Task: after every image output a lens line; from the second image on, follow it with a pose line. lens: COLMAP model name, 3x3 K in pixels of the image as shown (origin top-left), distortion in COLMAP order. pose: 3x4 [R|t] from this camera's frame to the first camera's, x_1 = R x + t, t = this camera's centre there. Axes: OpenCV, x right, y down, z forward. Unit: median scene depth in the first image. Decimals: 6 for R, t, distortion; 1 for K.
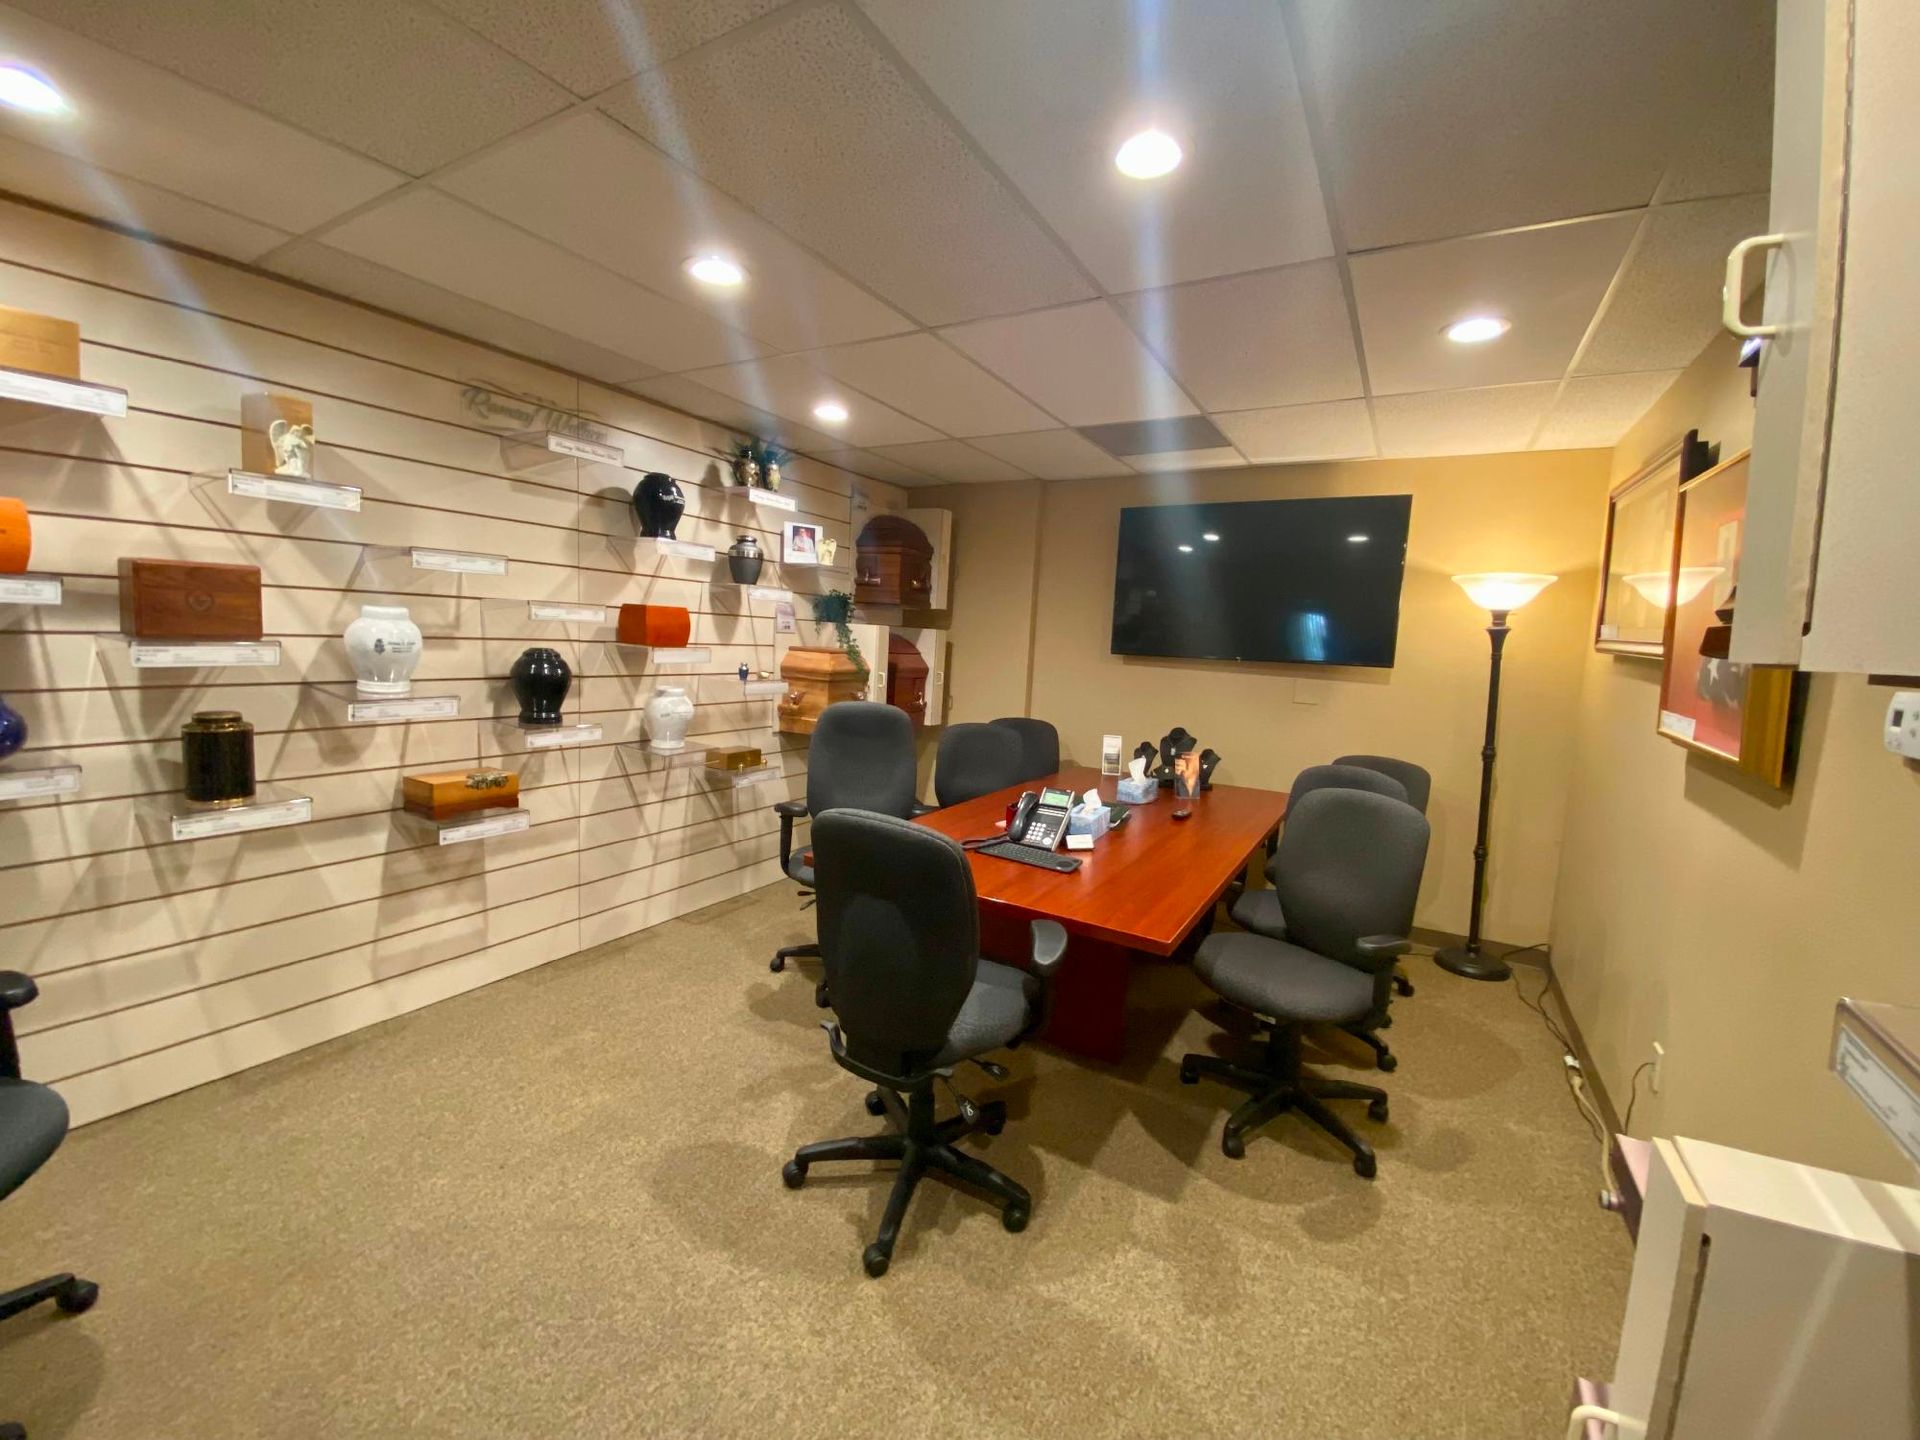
lens RADIAL K [[781.2, 0, 960.0], [0, 781.2, 720.0], [0, 0, 1]] dist [0.016595, -0.014627]
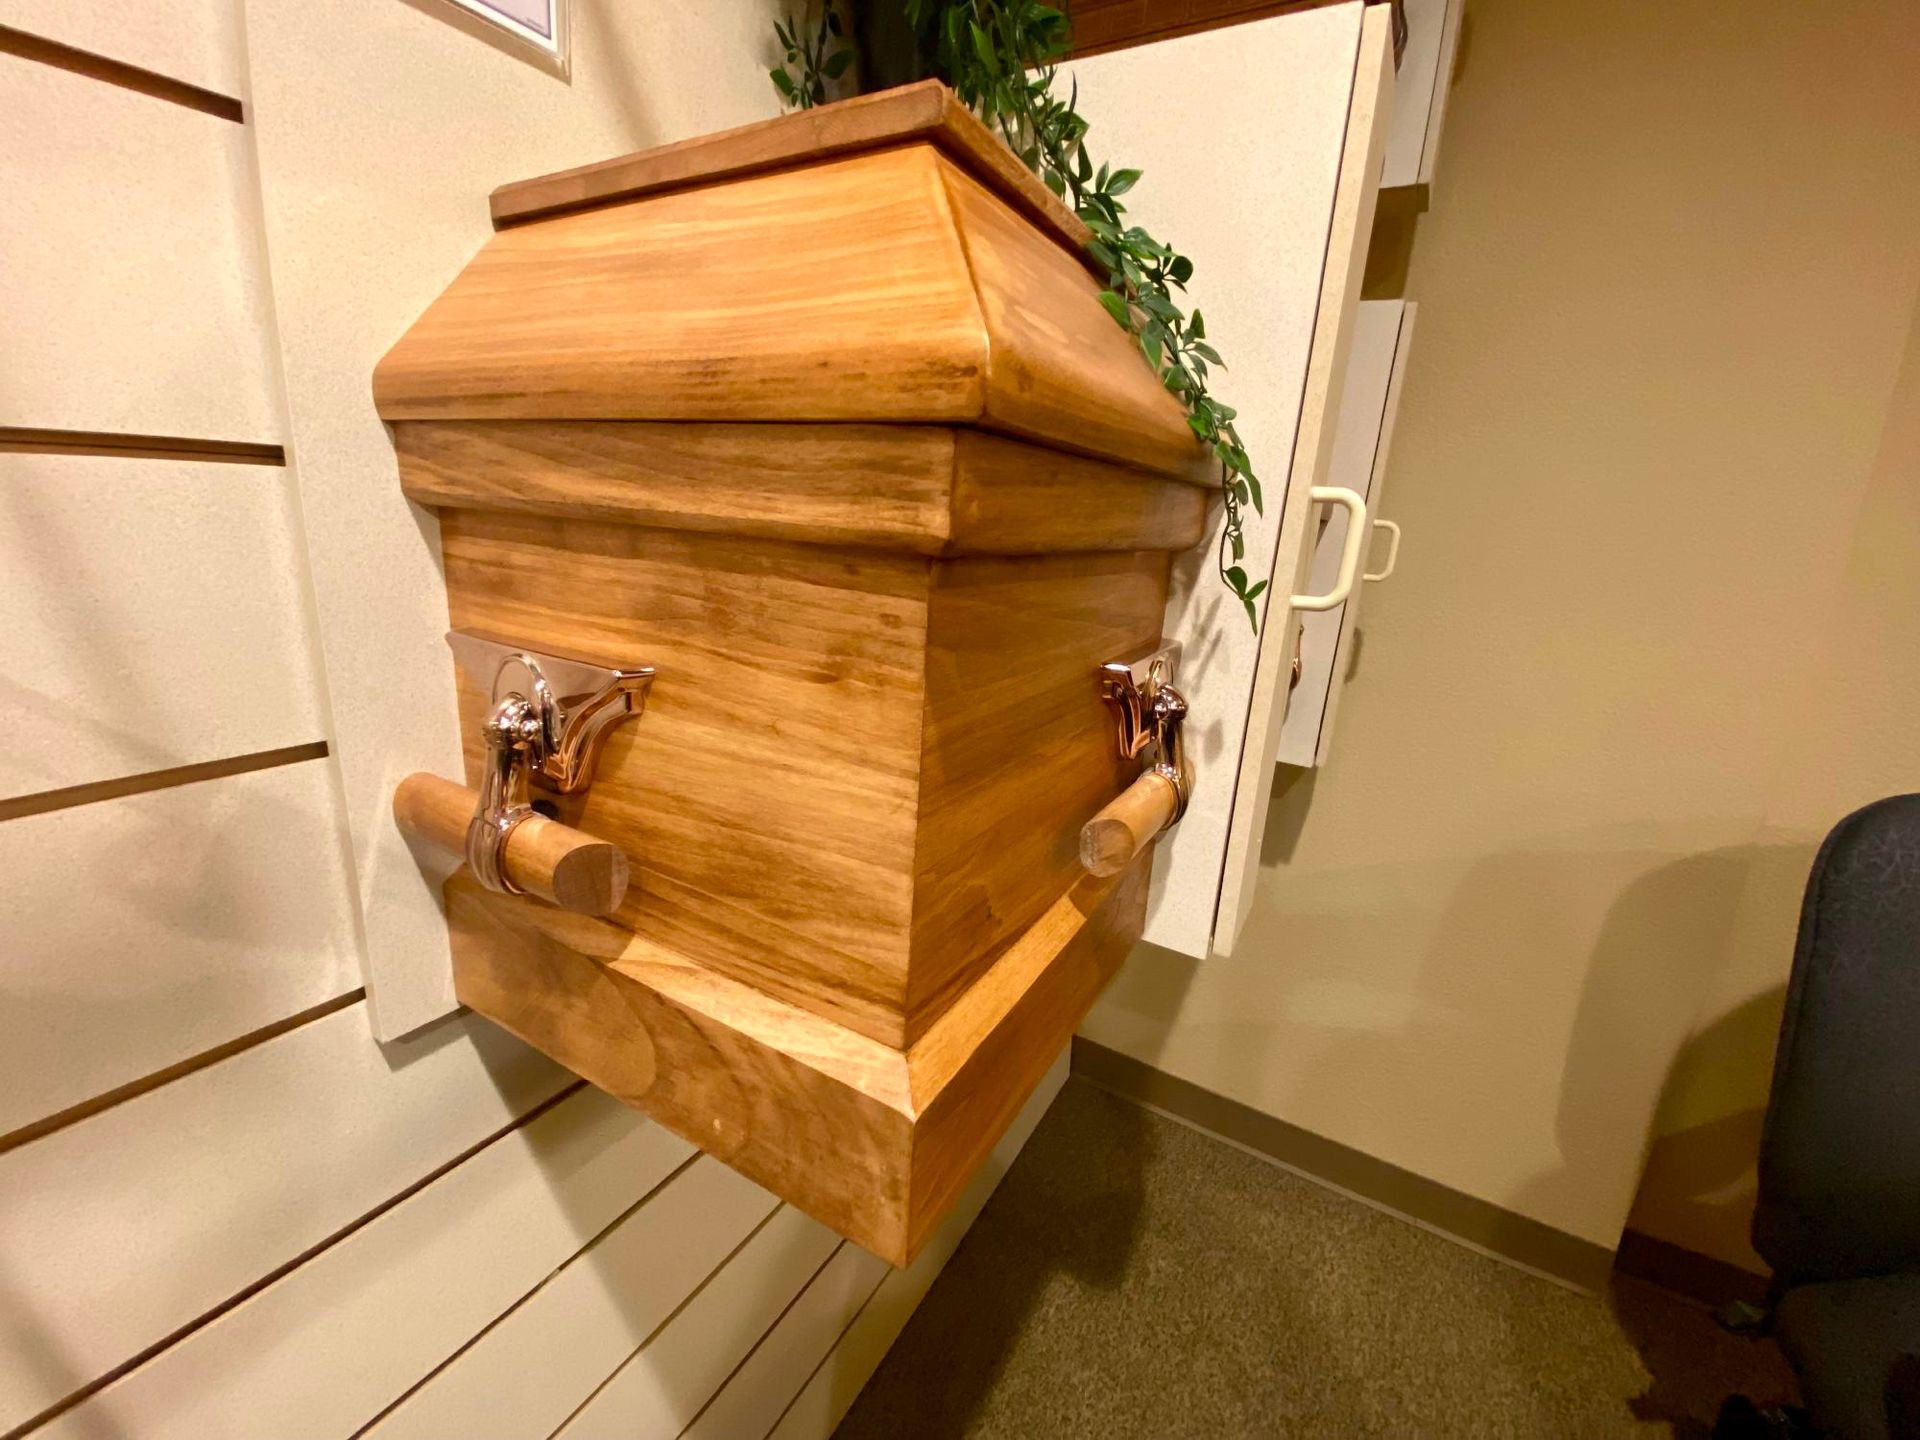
lens RADIAL K [[781.2, 0, 960.0], [0, 781.2, 720.0], [0, 0, 1]] dist [0.016595, -0.014627]
pose [[0.999861, 0.014983, 0.007248, -0.162658], [-0.015962, 0.986567, 0.162578, -0.045668], [-0.004714, -0.162671, 0.986669, 0.902013]]
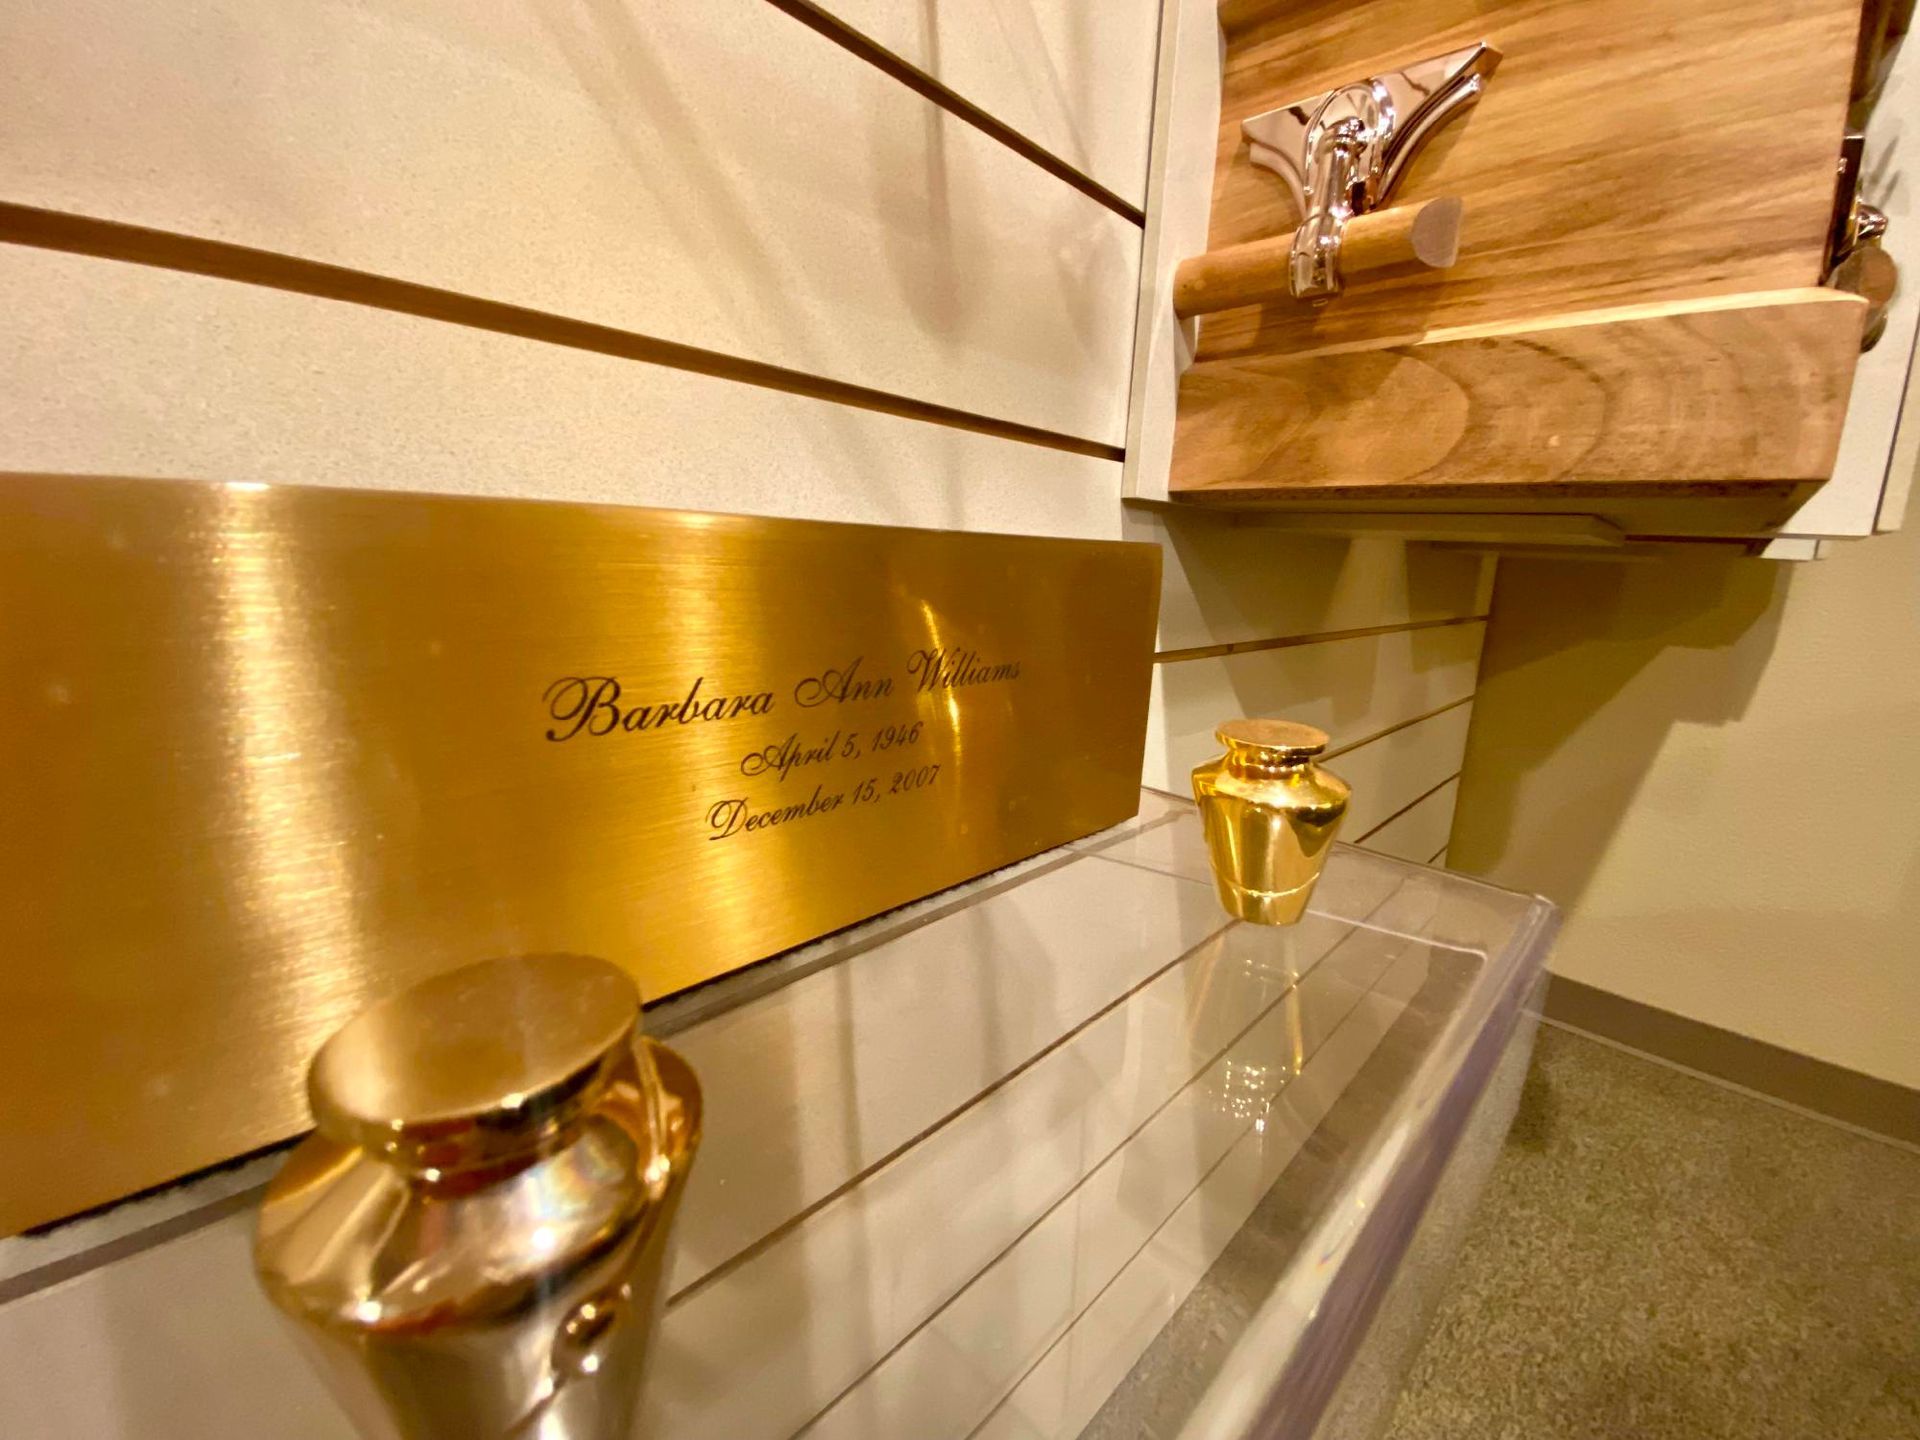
lens RADIAL K [[783.8, 0, 960.0], [0, 783.8, 720.0], [0, 0, 1]] dist [-0.000788, -0.011282]
pose [[0.971312, 0.045505, -0.233413, -0.229796], [-0.021559, 0.994330, 0.104134, 0.032357], [0.236829, -0.096114, 0.966786, 0.870210]]
